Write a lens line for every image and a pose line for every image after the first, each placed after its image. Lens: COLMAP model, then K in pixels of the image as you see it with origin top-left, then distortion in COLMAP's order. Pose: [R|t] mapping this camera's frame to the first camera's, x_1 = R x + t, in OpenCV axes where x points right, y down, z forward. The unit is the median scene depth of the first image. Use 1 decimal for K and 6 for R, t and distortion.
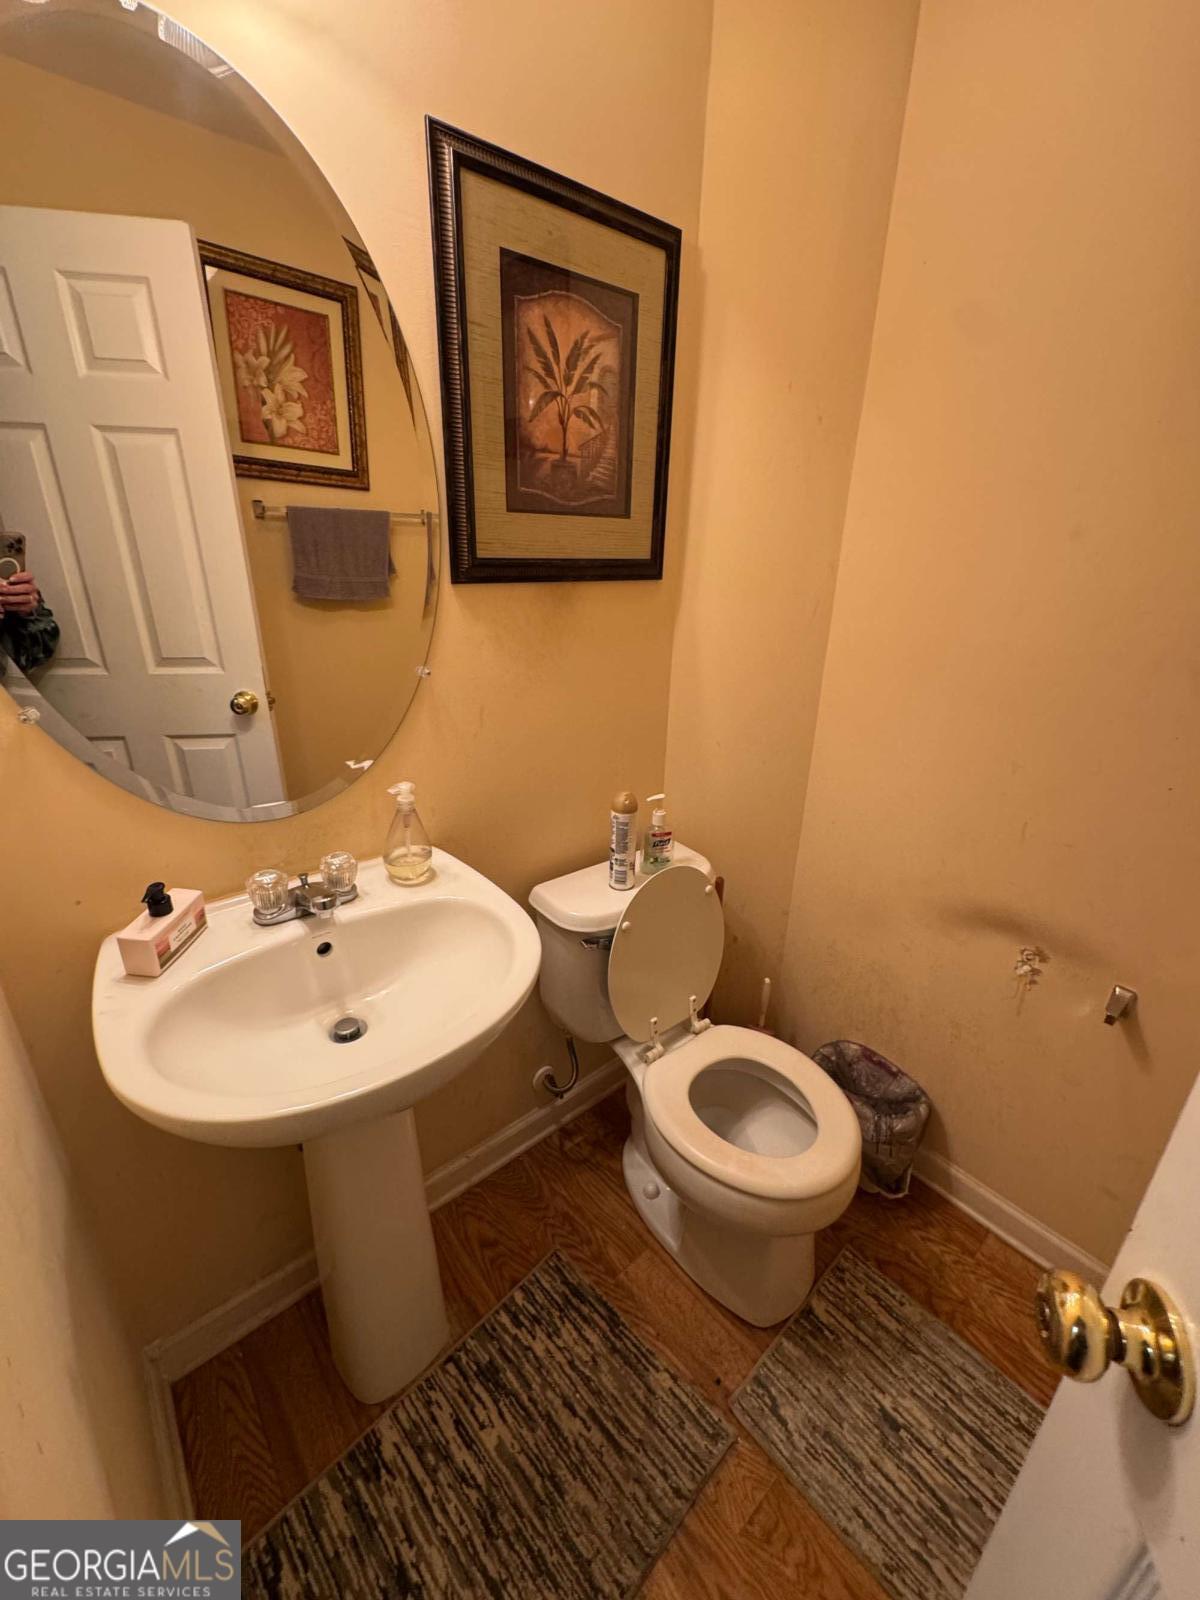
lens RADIAL K [[638.0, 0, 605.0], [0, 638.0, 801.5], [0, 0, 1]] dist [-0.002757, -0.000515]
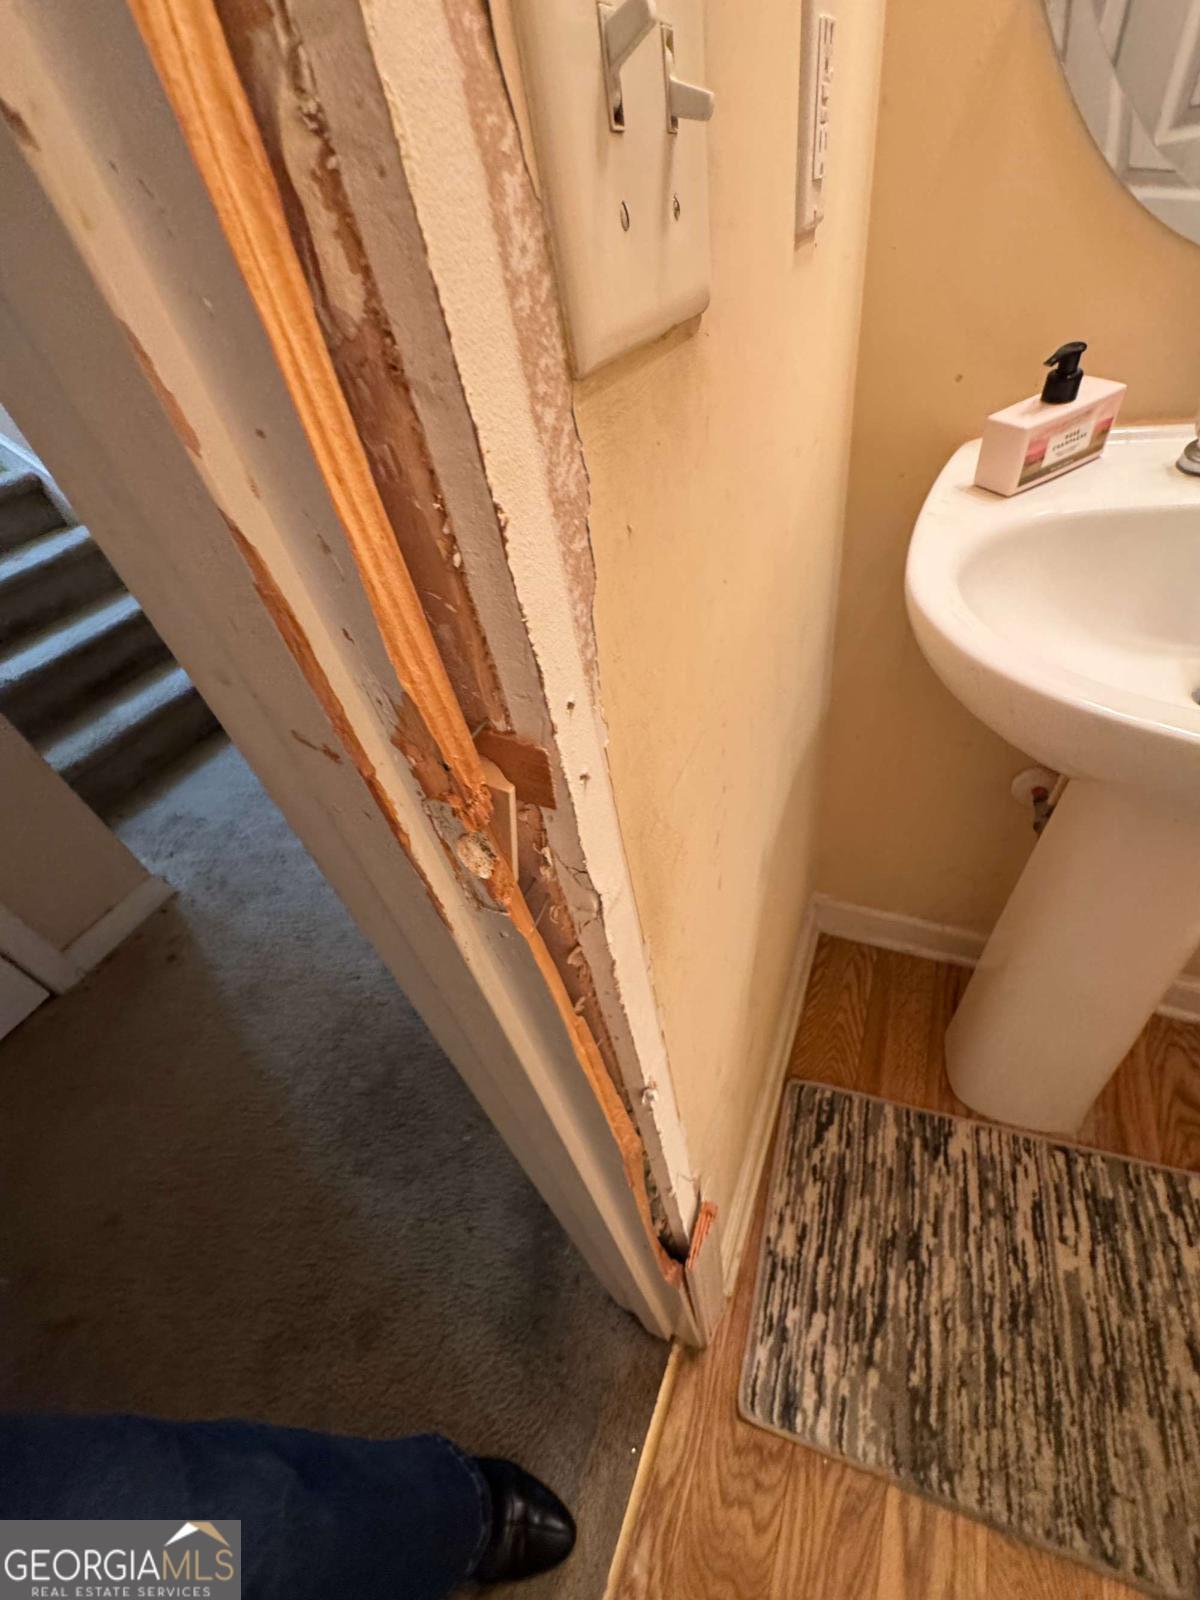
lens RADIAL K [[638.0, 0, 605.0], [0, 638.0, 801.5], [0, 0, 1]] dist [-0.002757, -0.000515]
pose [[0.419412, 0.539957, -0.729753, -0.157868], [-0.156487, 0.834843, 0.527777, 0.204216], [0.894206, -0.107159, 0.434640, 0.210528]]
